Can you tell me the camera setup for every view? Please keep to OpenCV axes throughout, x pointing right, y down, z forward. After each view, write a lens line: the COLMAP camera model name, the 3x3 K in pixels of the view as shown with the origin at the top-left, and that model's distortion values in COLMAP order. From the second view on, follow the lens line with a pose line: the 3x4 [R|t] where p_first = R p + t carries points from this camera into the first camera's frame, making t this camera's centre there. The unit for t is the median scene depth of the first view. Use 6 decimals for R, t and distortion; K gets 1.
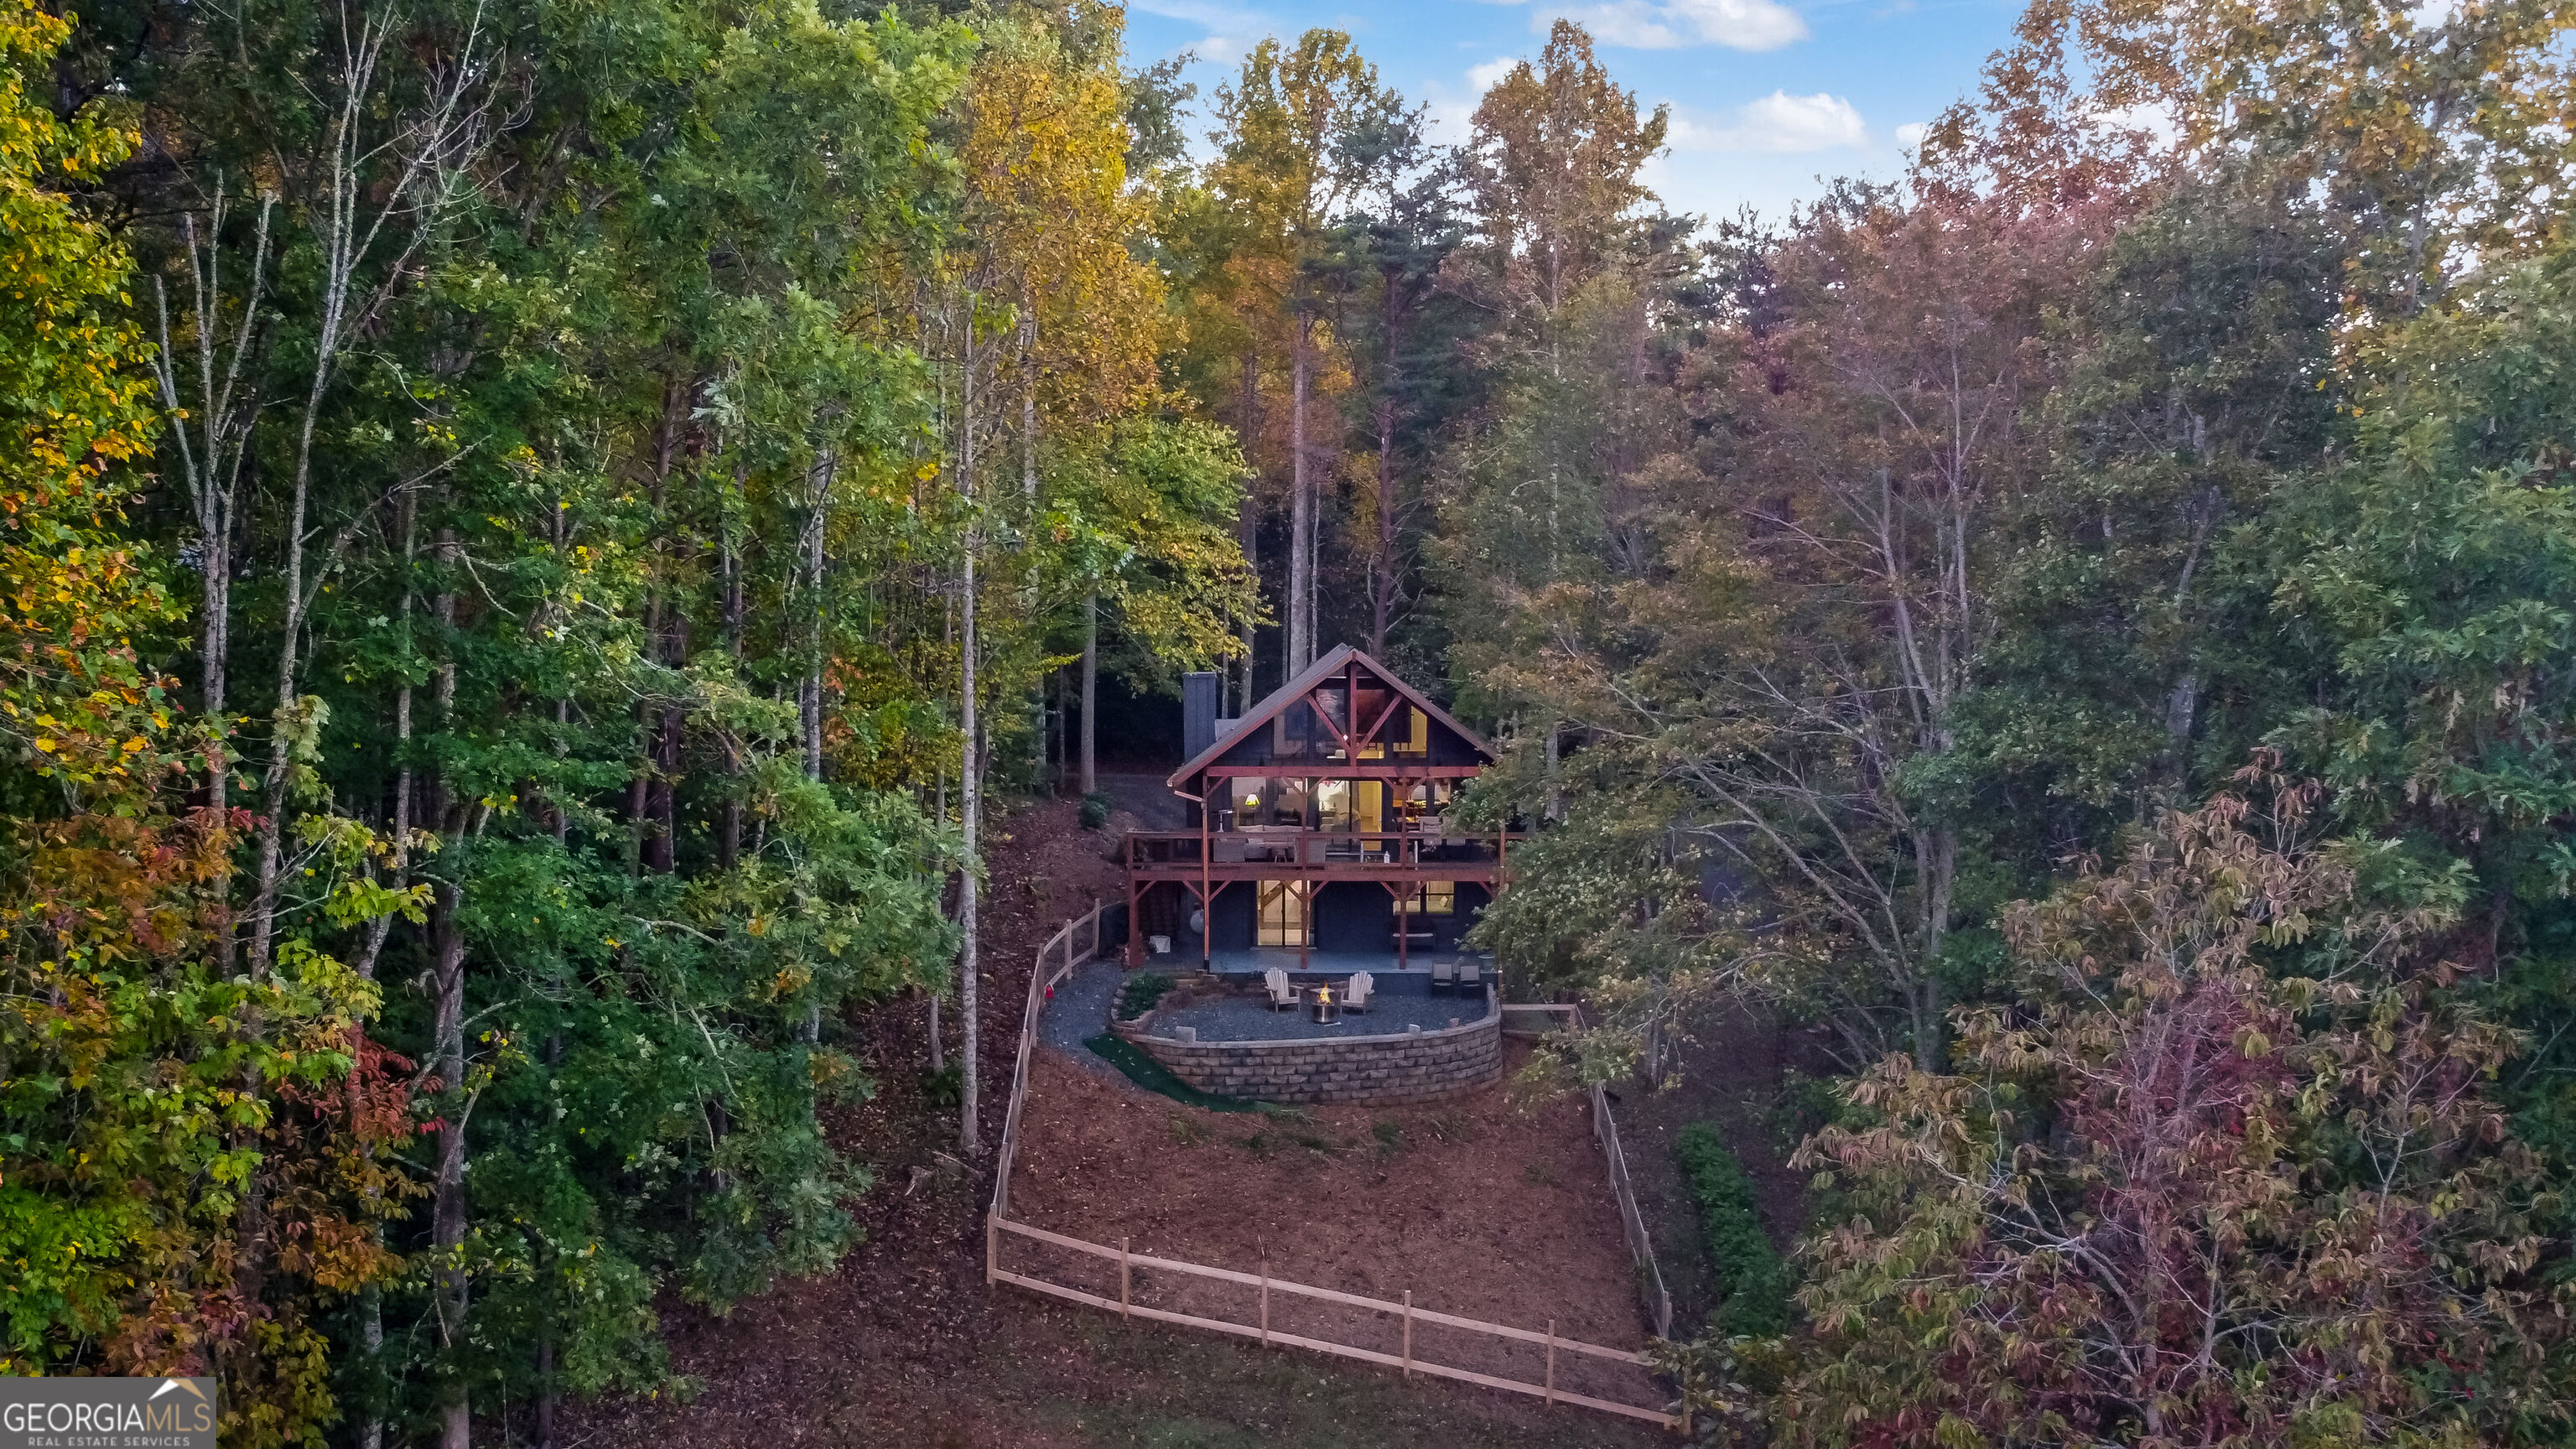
lens RADIAL K [[1791.6, 0, 1289.4], [0, 1791.6, 729.6], [0, 0, 1]] dist [0.002742, 0.000488]
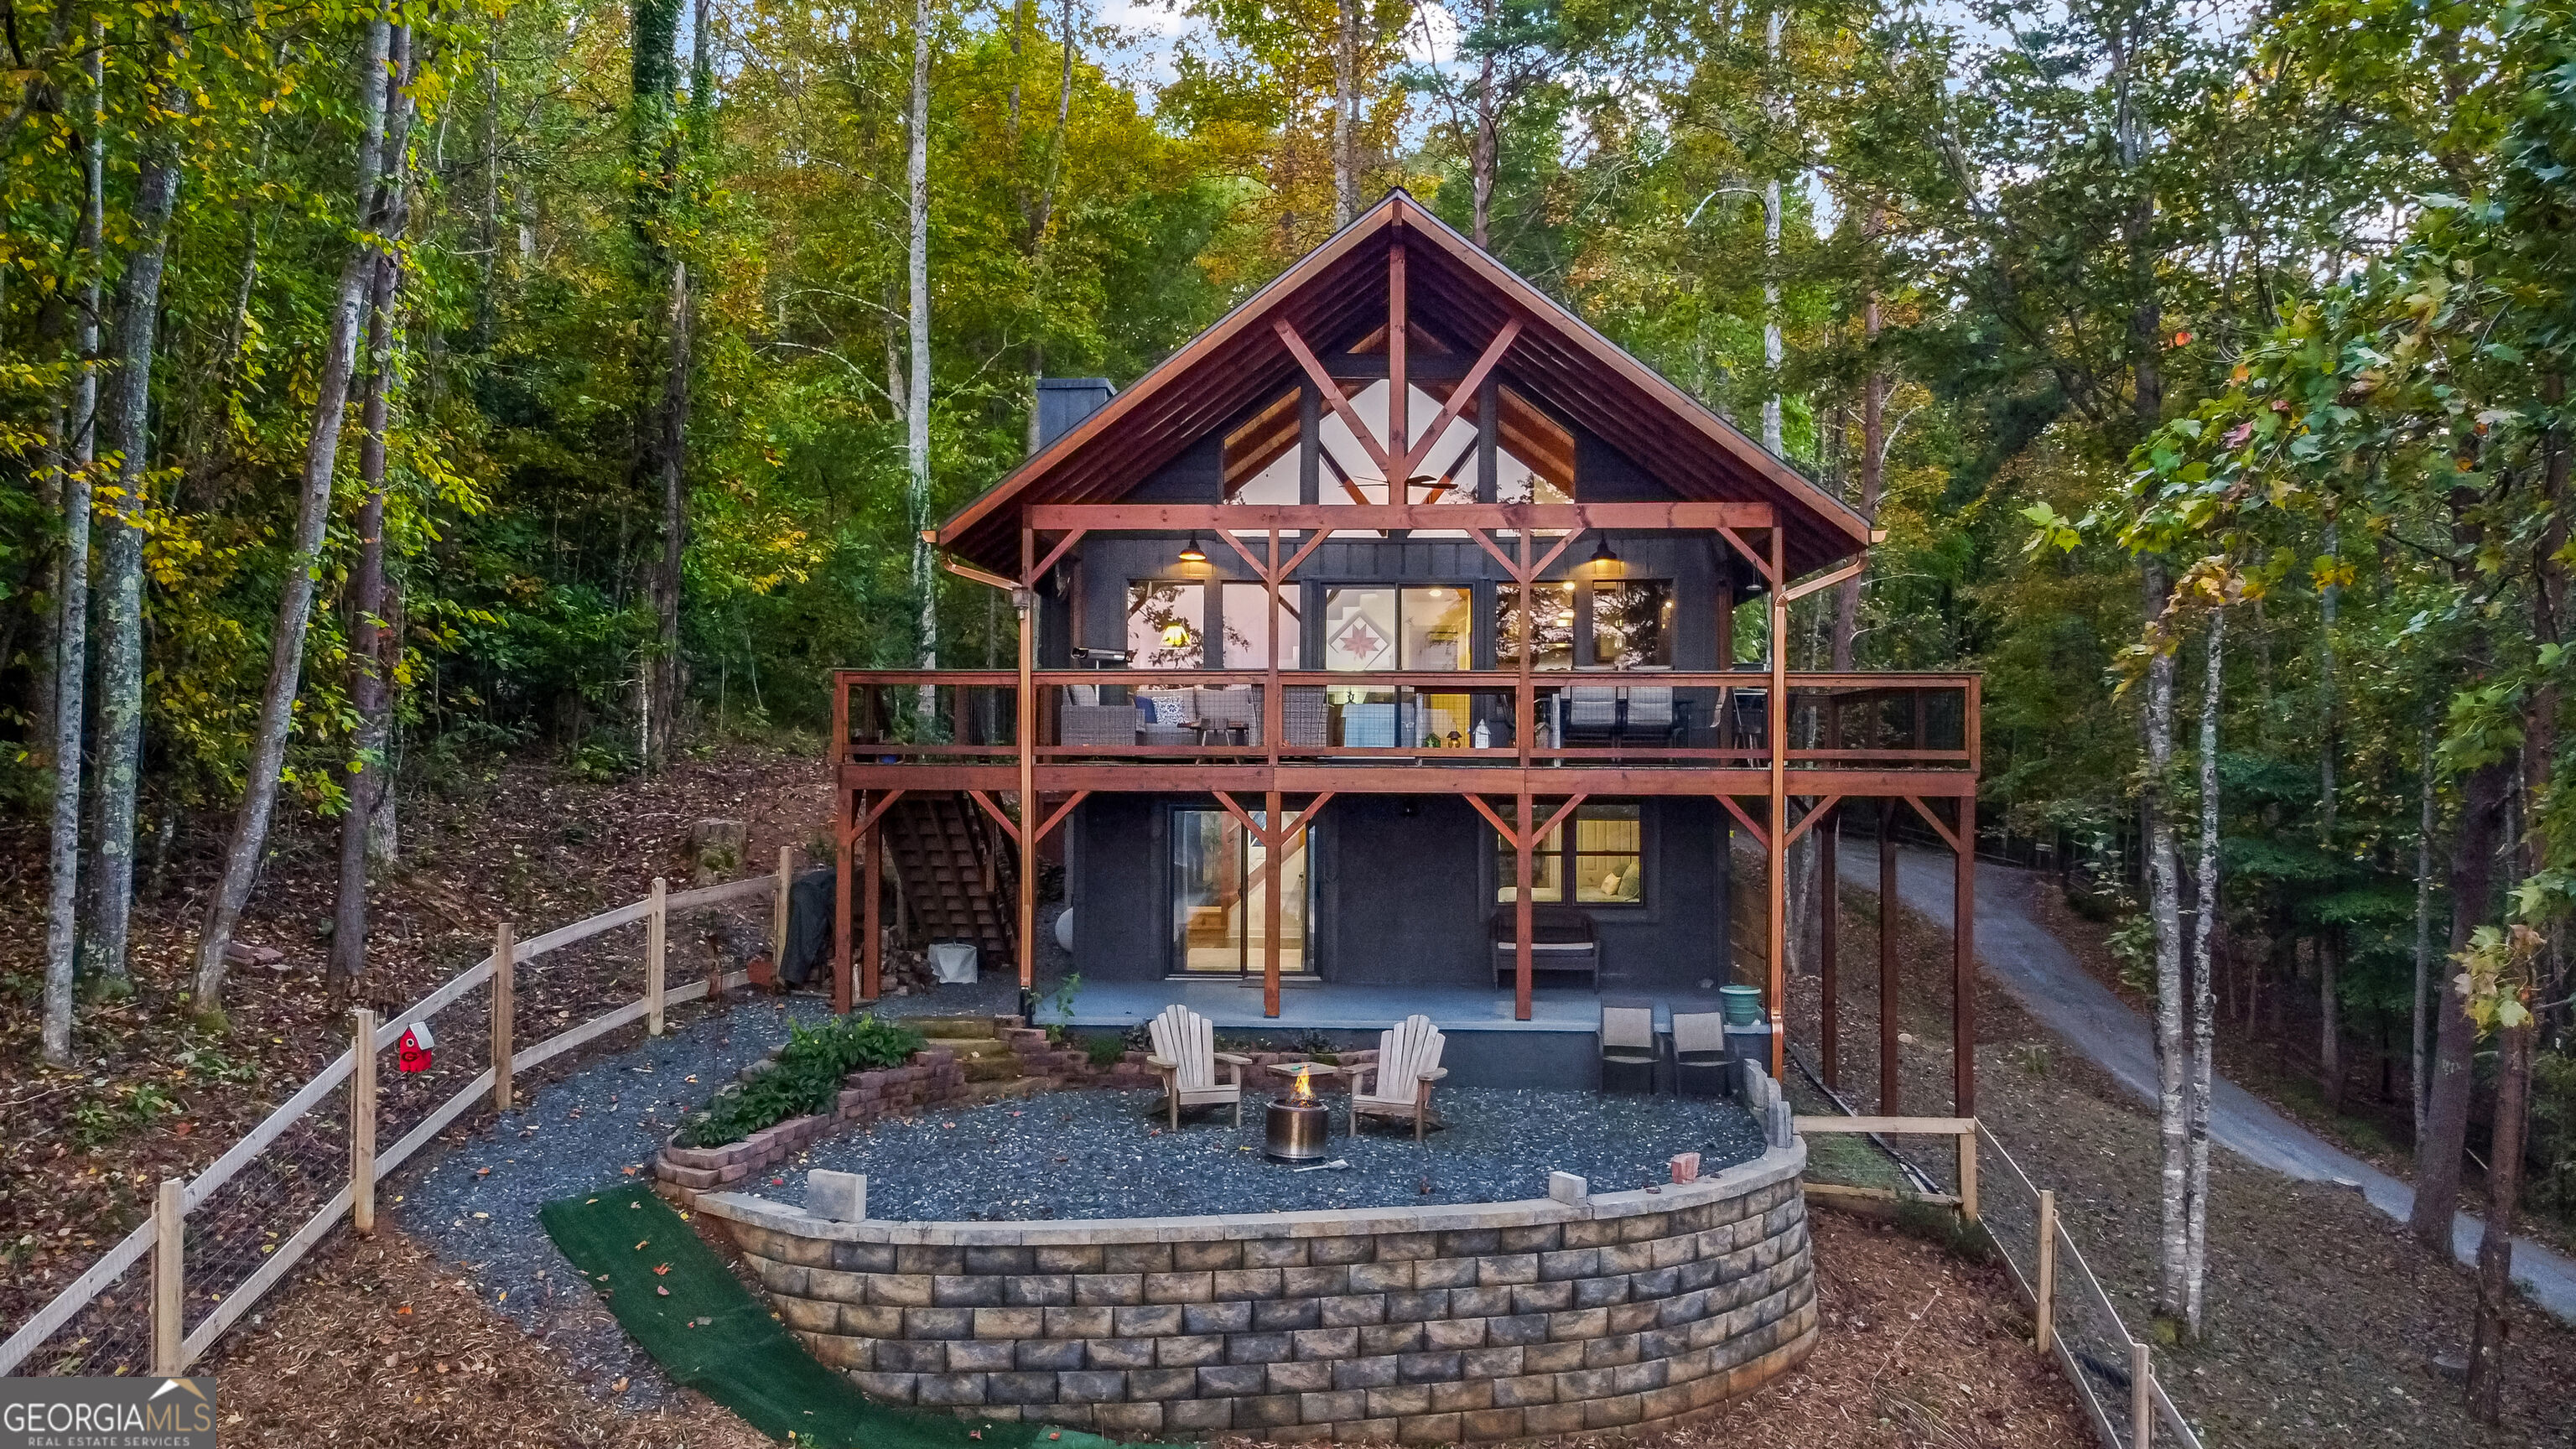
lens RADIAL K [[1791.6, 0, 1288.2], [0, 1791.6, 715.1], [0, 0, 1]] dist [0.002742, 0.000488]
pose [[0.998272, -0.000557, -0.058765, 0.036518], [-0.003605, 0.997491, -0.070696, 0.099622], [0.058657, 0.070785, 0.995765, 0.632921]]
